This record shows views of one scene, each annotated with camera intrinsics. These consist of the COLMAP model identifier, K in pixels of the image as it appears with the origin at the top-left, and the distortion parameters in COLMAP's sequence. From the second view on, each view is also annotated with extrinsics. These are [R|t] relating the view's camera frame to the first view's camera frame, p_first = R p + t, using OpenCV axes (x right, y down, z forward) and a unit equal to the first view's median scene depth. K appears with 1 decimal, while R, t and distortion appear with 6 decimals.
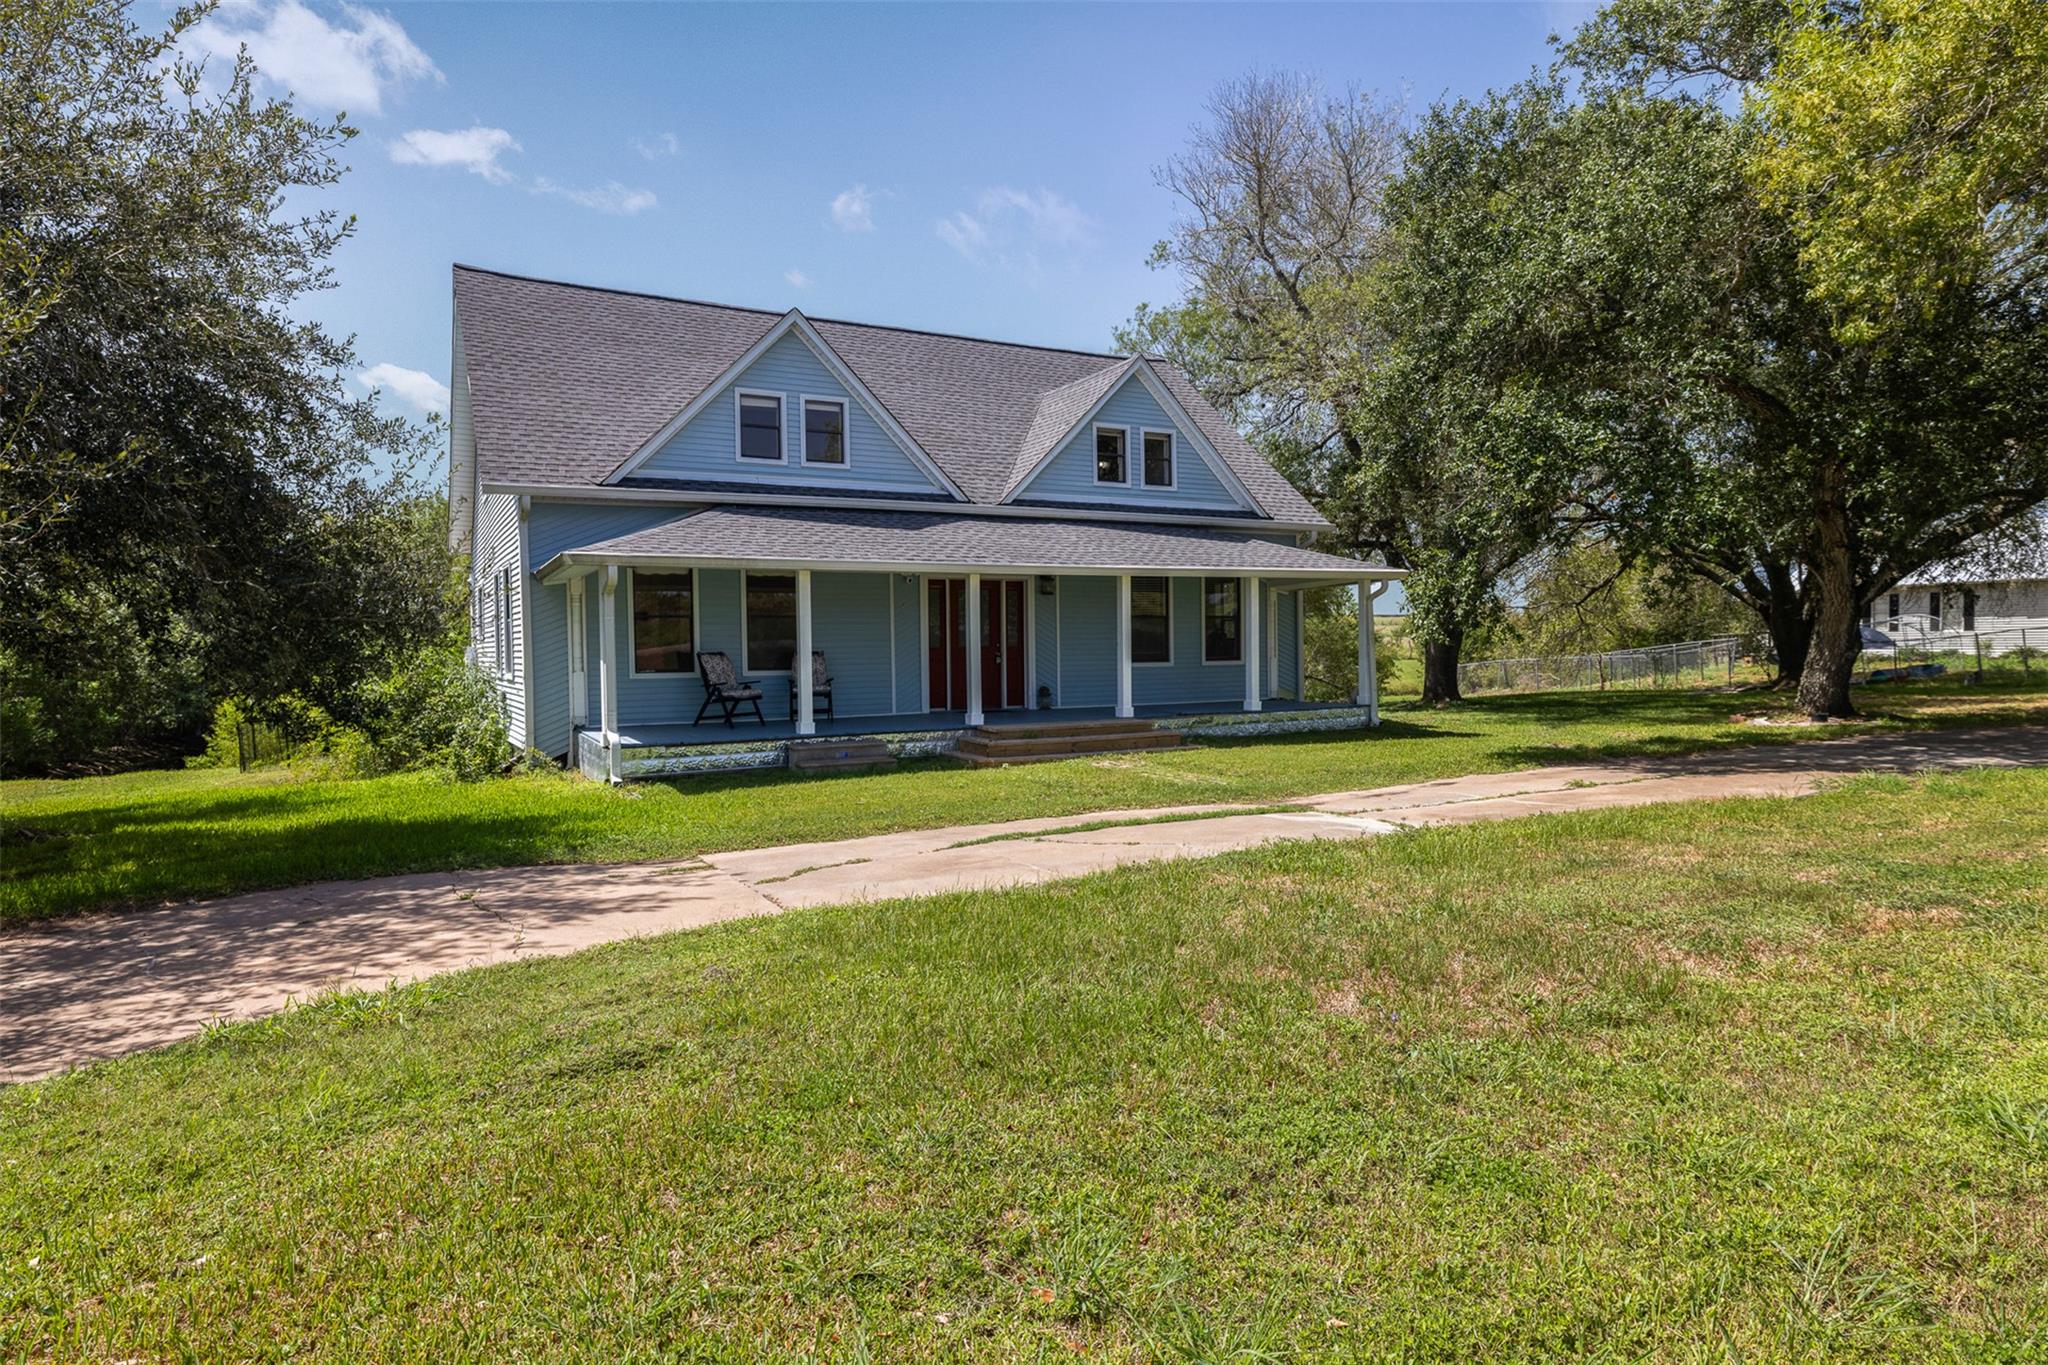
lens RADIAL K [[1187.6, 0, 1026.1], [0, 1187.6, 683.0], [0, 0, 1]] dist [0.000687, -0.000046]
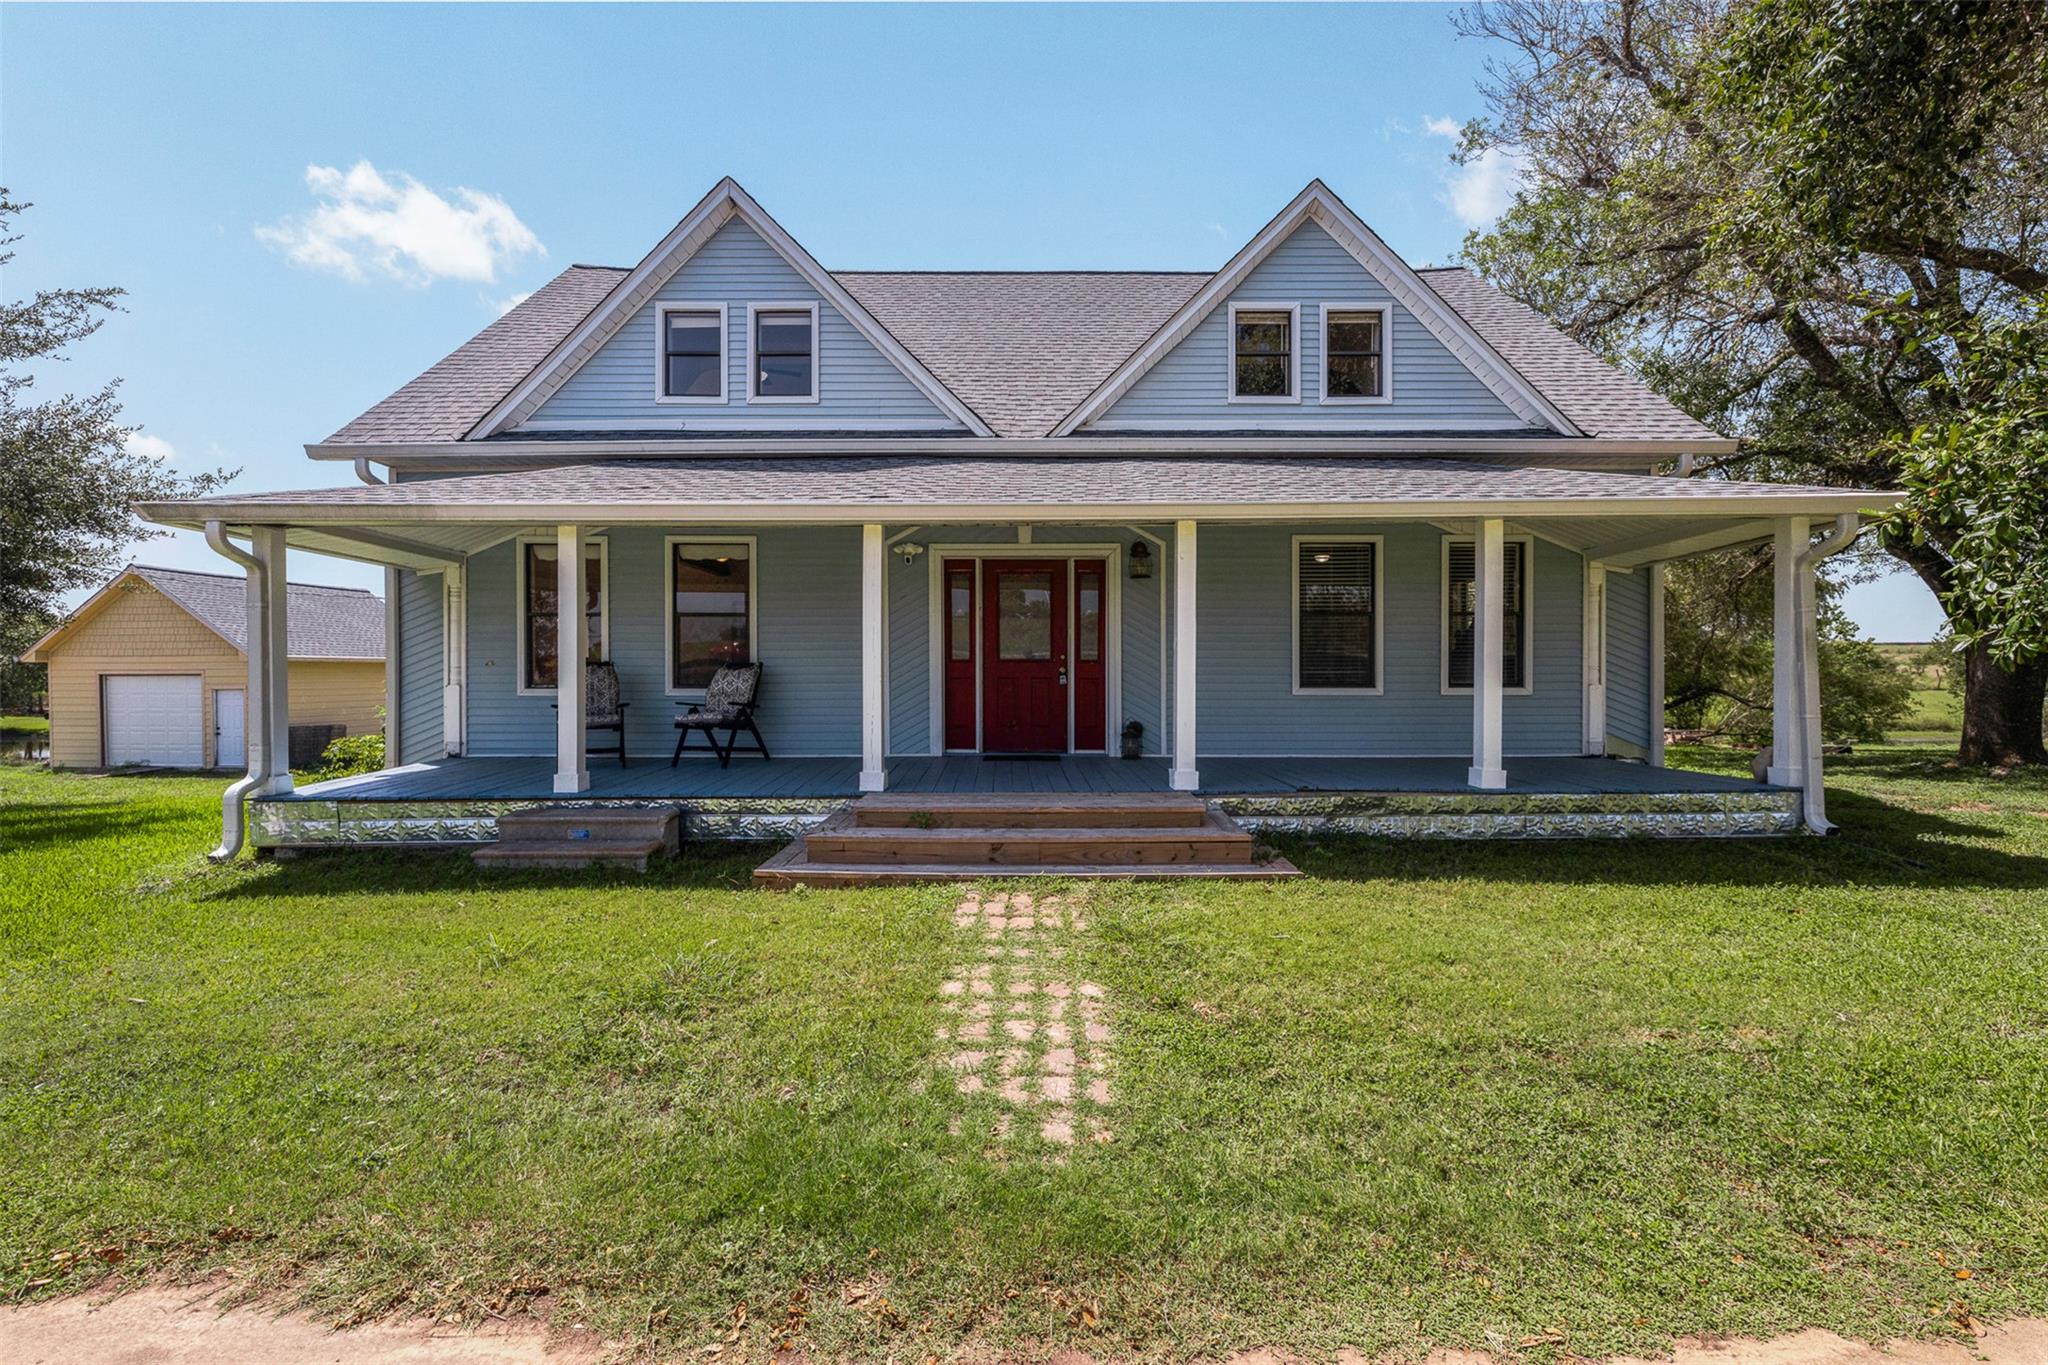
lens RADIAL K [[868.1, 0, 1020.1], [0, 868.1, 681.4], [0, 0, 1]] dist [0.000874, 0.000205]
pose [[0.876559, 0.014903, -0.481063, 0.186505], [-0.023932, 0.999634, -0.012639, -0.011711], [0.480699, 0.022592, 0.876595, 0.561061]]
